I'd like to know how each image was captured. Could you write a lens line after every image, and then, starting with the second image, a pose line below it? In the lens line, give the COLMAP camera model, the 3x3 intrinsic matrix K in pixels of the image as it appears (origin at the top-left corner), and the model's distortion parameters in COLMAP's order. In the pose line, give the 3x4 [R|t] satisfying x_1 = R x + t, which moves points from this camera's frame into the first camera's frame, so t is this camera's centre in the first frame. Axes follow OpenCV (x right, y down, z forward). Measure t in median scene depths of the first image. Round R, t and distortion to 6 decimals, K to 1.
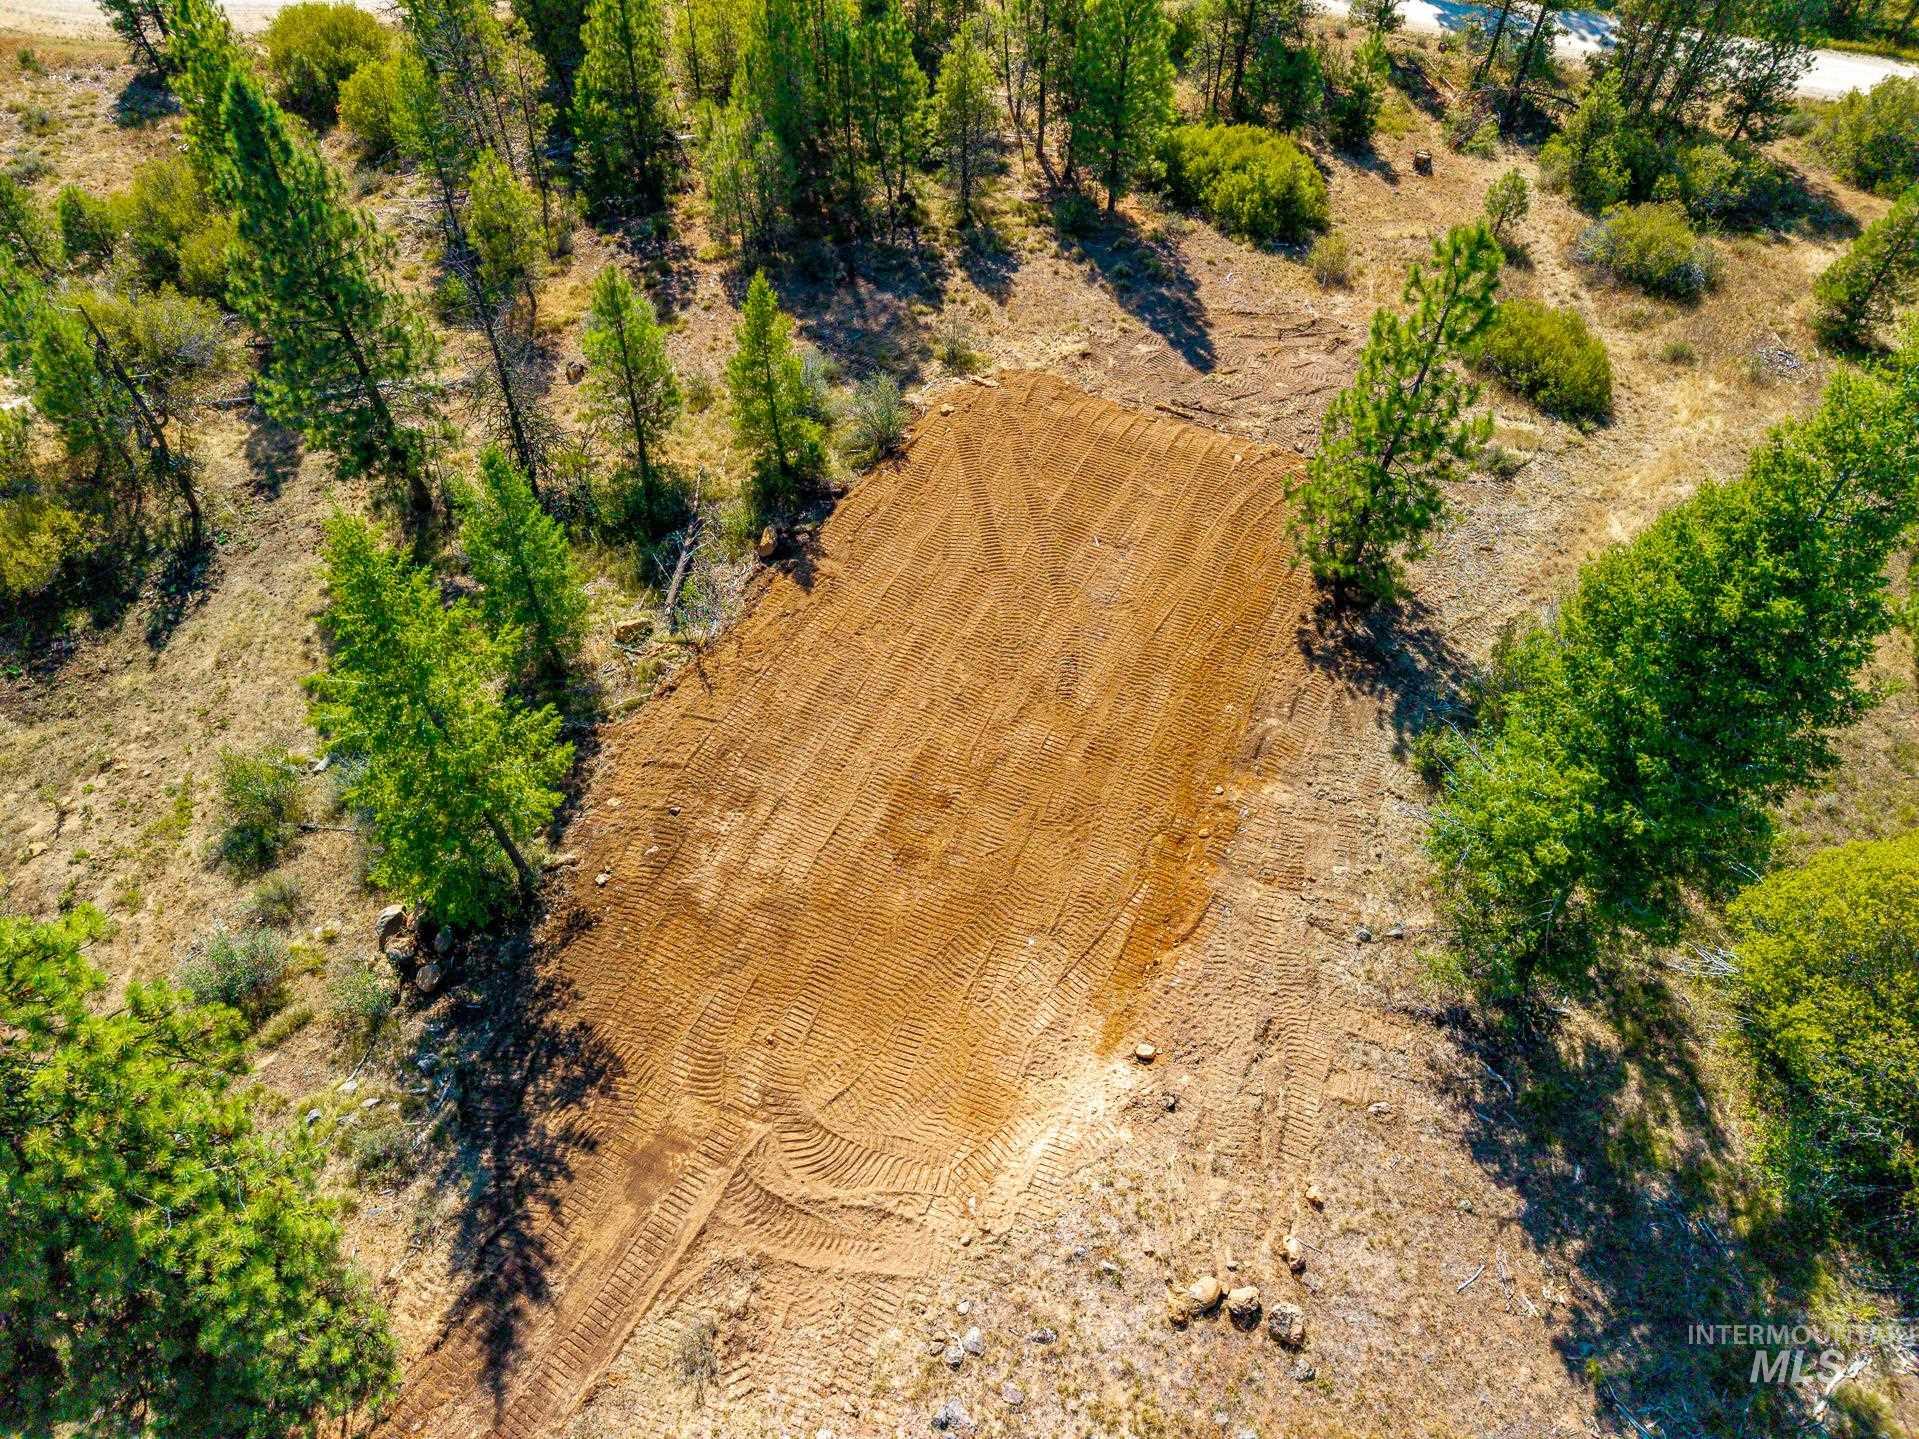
lens RADIAL K [[1288.5, 0, 965.5], [0, 1288.5, 728.1], [0, 0, 1]] dist [0.023063, -0.021359]
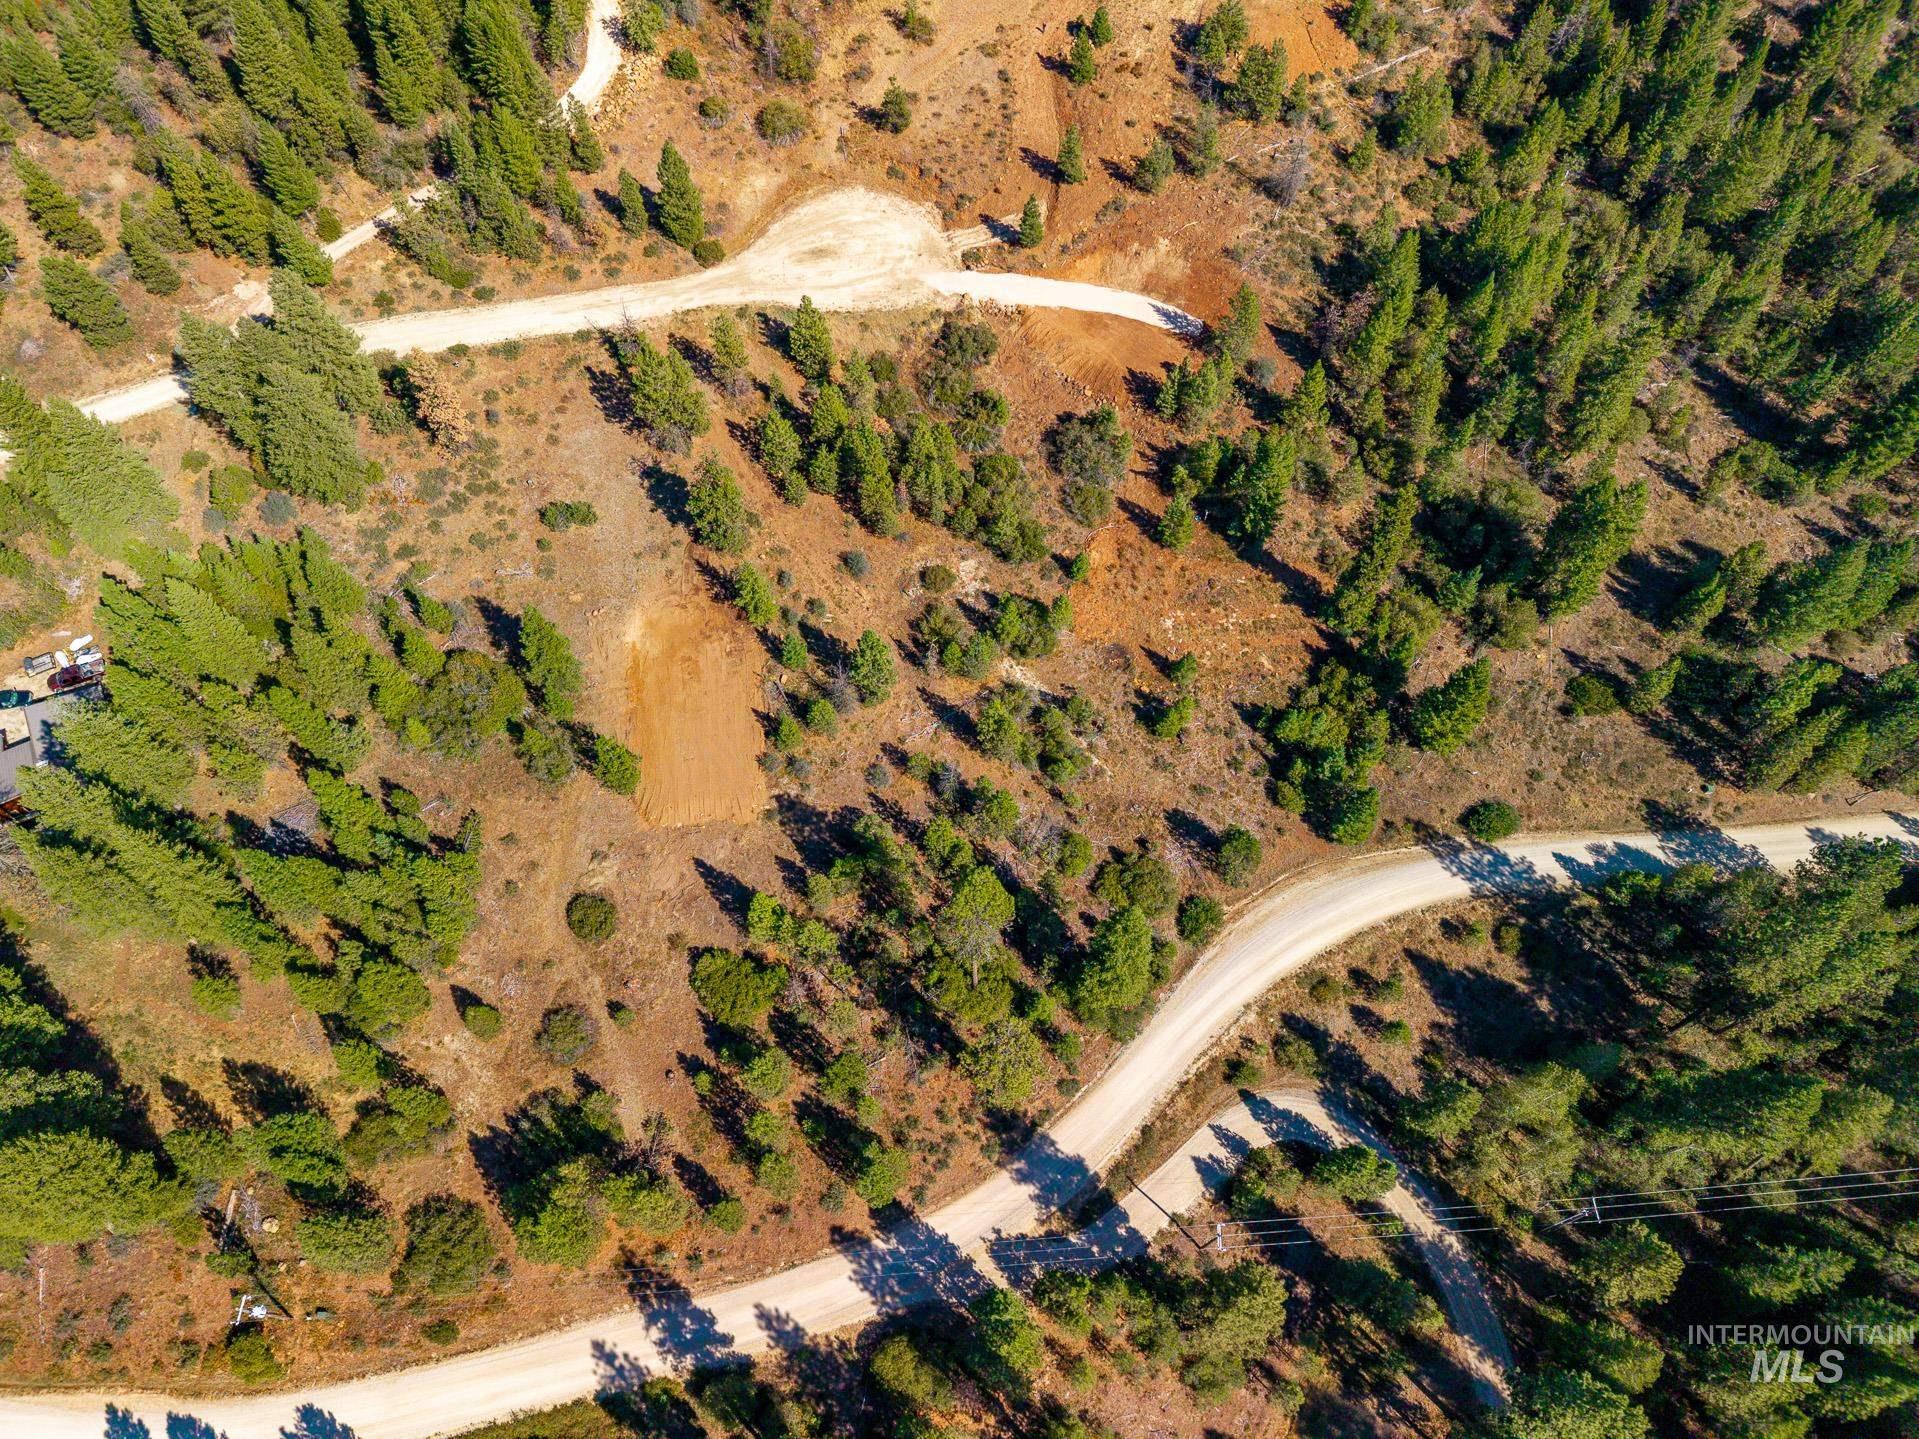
lens RADIAL K [[1288.5, 0, 972.2], [0, 1288.5, 723.5], [0, 0, 1]] dist [0.023063, -0.021359]
pose [[-0.843675, 0.446469, -0.298125, 0.478847], [-0.444788, -0.270341, 0.853862, -3.605932], [0.300627, 0.852984, 0.426663, -0.410168]]
